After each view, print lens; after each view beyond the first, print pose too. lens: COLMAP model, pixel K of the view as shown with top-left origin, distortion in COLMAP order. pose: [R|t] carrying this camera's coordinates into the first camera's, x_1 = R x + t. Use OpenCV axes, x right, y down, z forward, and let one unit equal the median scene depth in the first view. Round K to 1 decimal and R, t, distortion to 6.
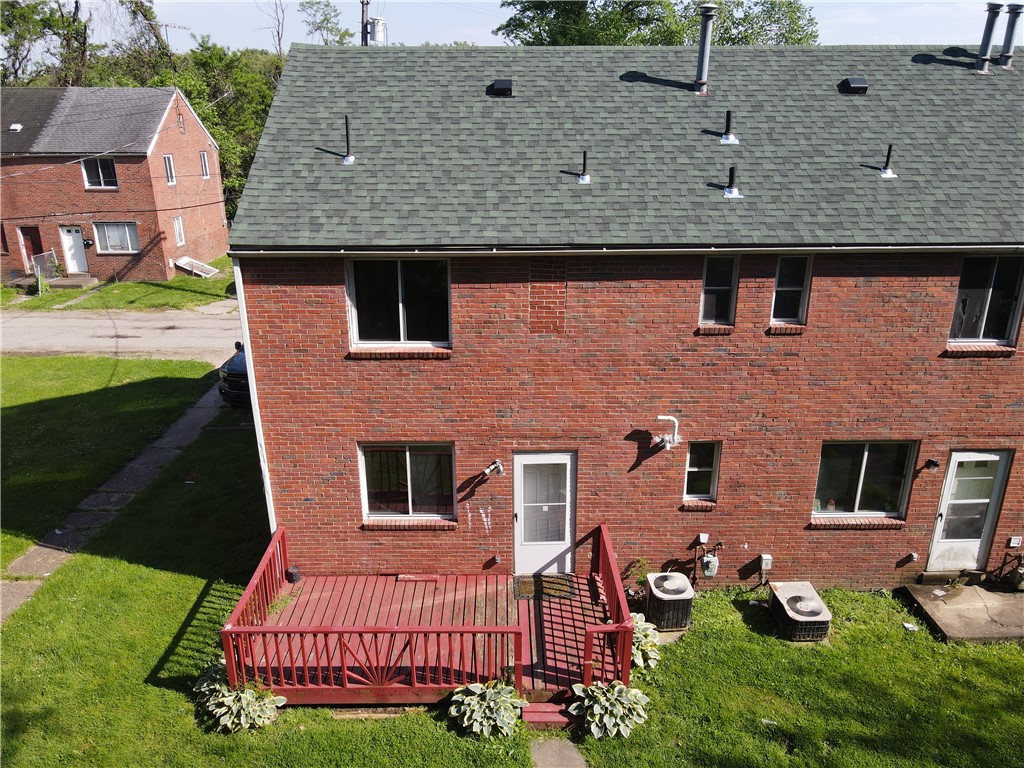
lens RADIAL K [[752.5, 0, 509.9], [0, 752.5, 385.2], [0, 0, 1]] dist [0.008608, 0.007445]
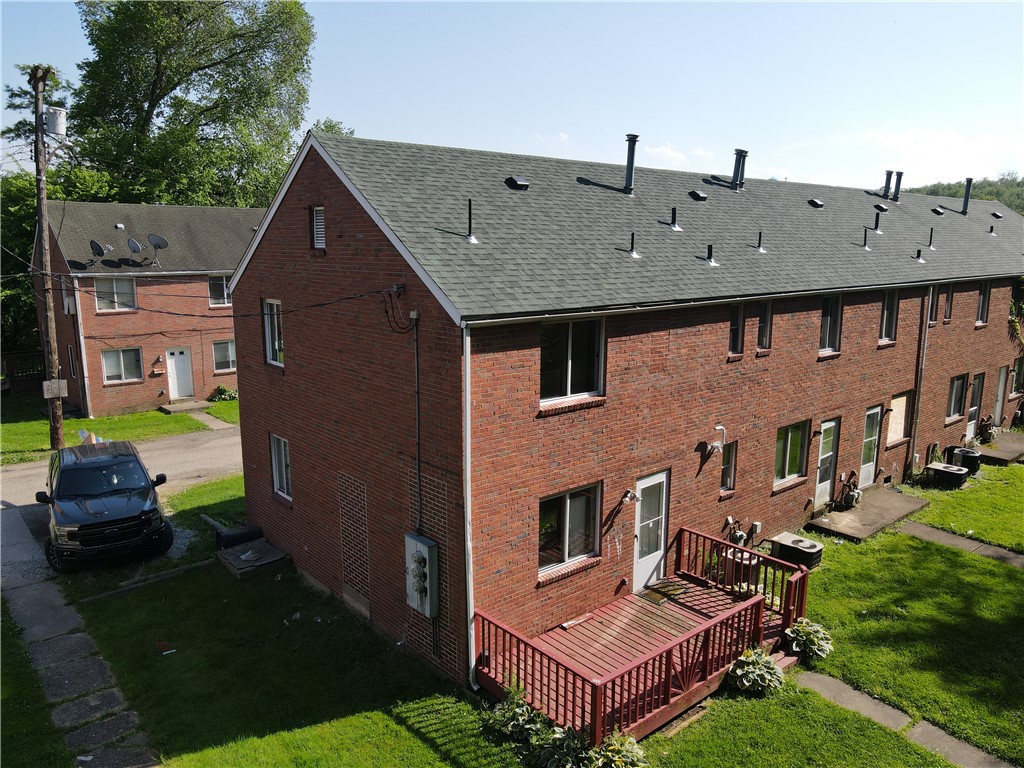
lens RADIAL K [[752.5, 0, 509.1], [0, 752.5, 385.7], [0, 0, 1]] dist [0.008608, 0.007445]
pose [[0.762573, -0.117985, 0.636051, -0.869336], [0.212697, 0.974291, -0.074279, -0.008354], [-0.610935, 0.191929, 0.768063, 0.192838]]
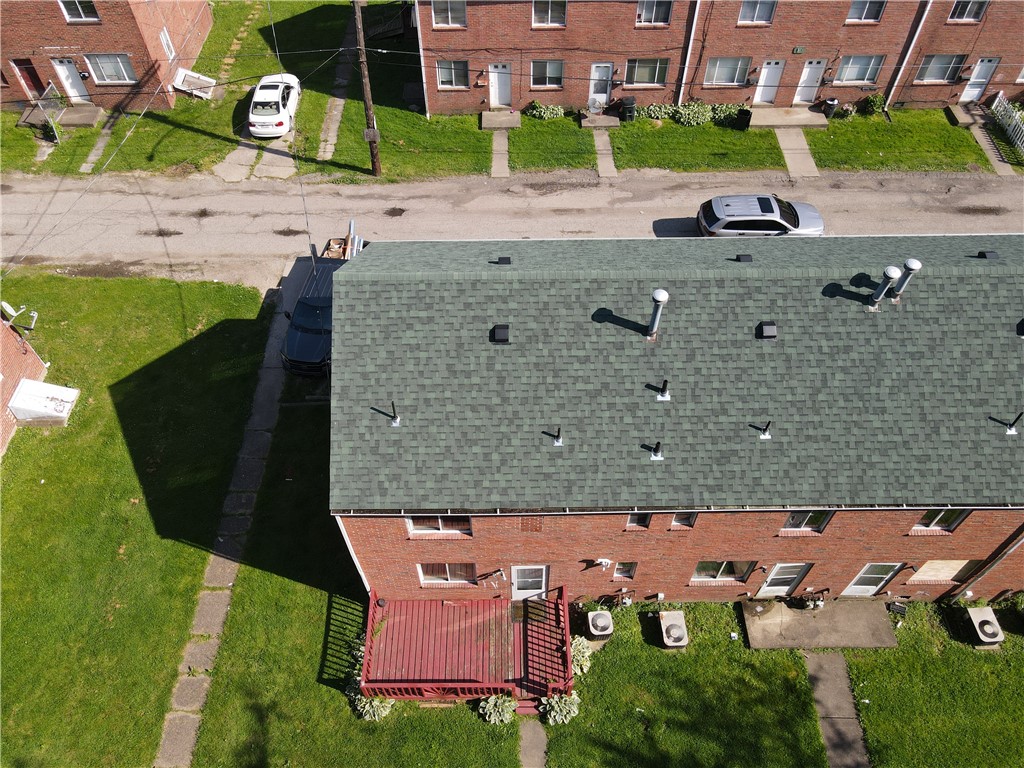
lens RADIAL K [[752.5, 0, 510.3], [0, 752.5, 385.5], [0, 0, 1]] dist [0.008608, 0.007445]
pose [[0.999992, -0.003642, -0.001827, 0.008067], [0.004052, 0.841843, 0.539707, -1.130128], [-0.000427, -0.539710, 0.841851, -0.175567]]
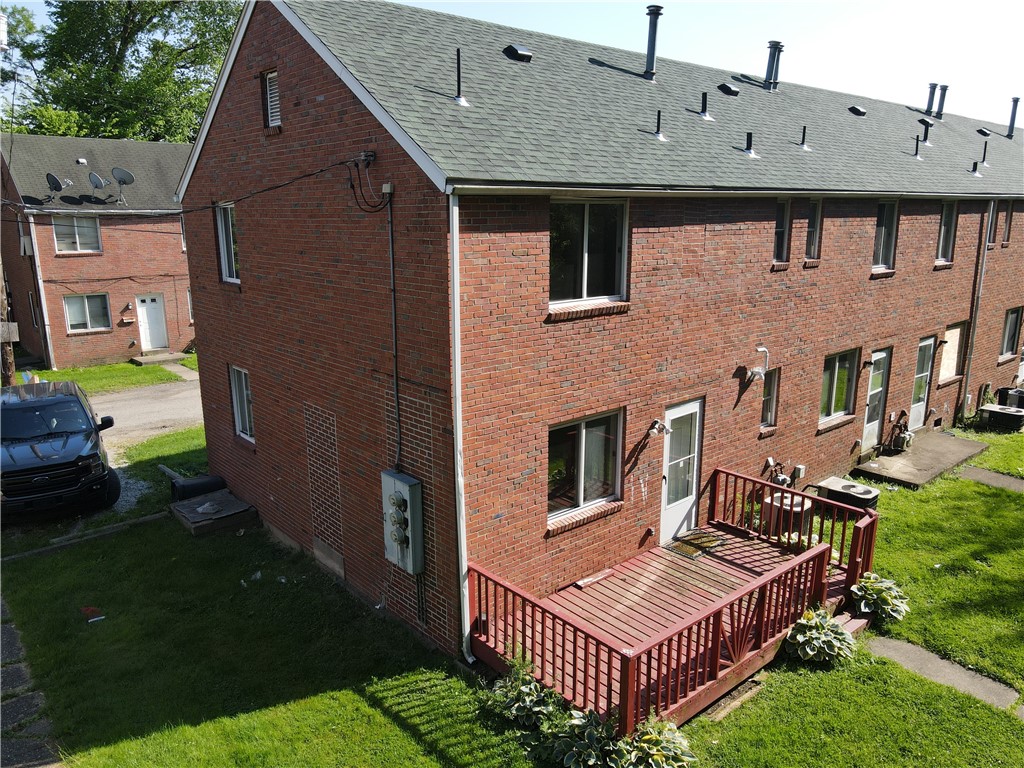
lens RADIAL K [[752.5, 0, 510.0], [0, 752.5, 384.2], [0, 0, 1]] dist [0.008608, 0.007445]
pose [[0.761320, -0.146378, 0.631637, -0.746588], [0.219537, 0.974836, -0.038699, 0.052556], [-0.610078, 0.168130, 0.774298, 0.368652]]
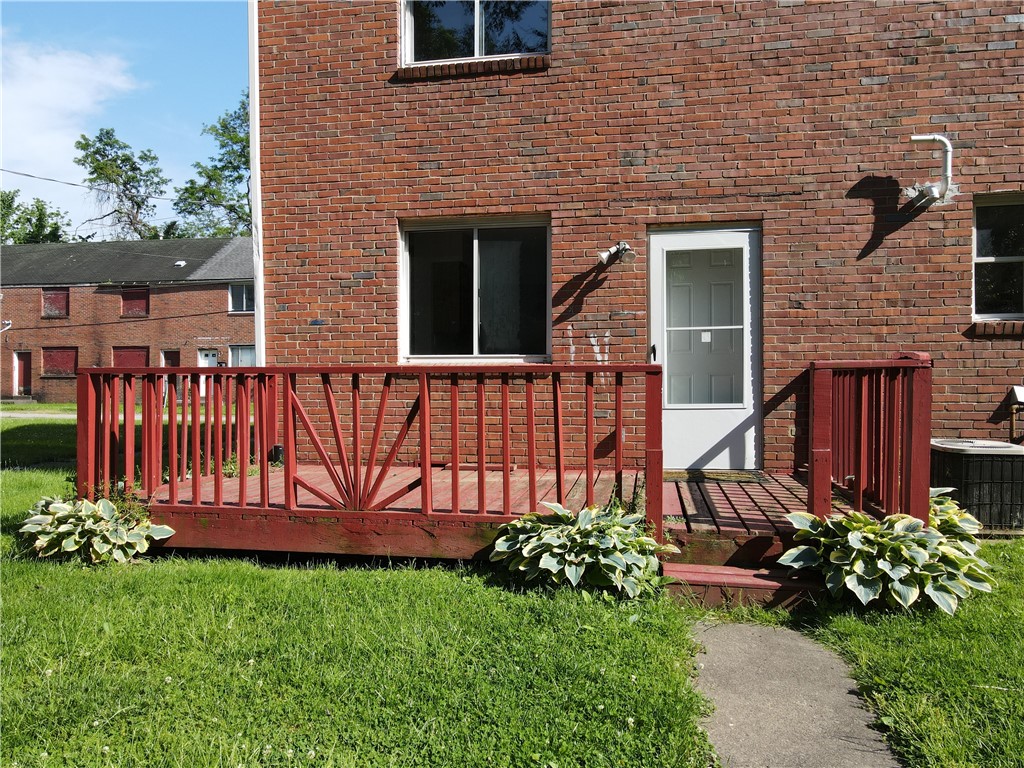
lens RADIAL K [[752.5, 0, 512.9], [0, 752.5, 384.1], [0, 0, 1]] dist [0.008608, 0.007445]
pose [[0.982403, 0.001273, -0.186771, 0.010263], [-0.063259, 0.943146, -0.326304, 0.402122], [0.175737, 0.332377, 0.926629, 0.470707]]
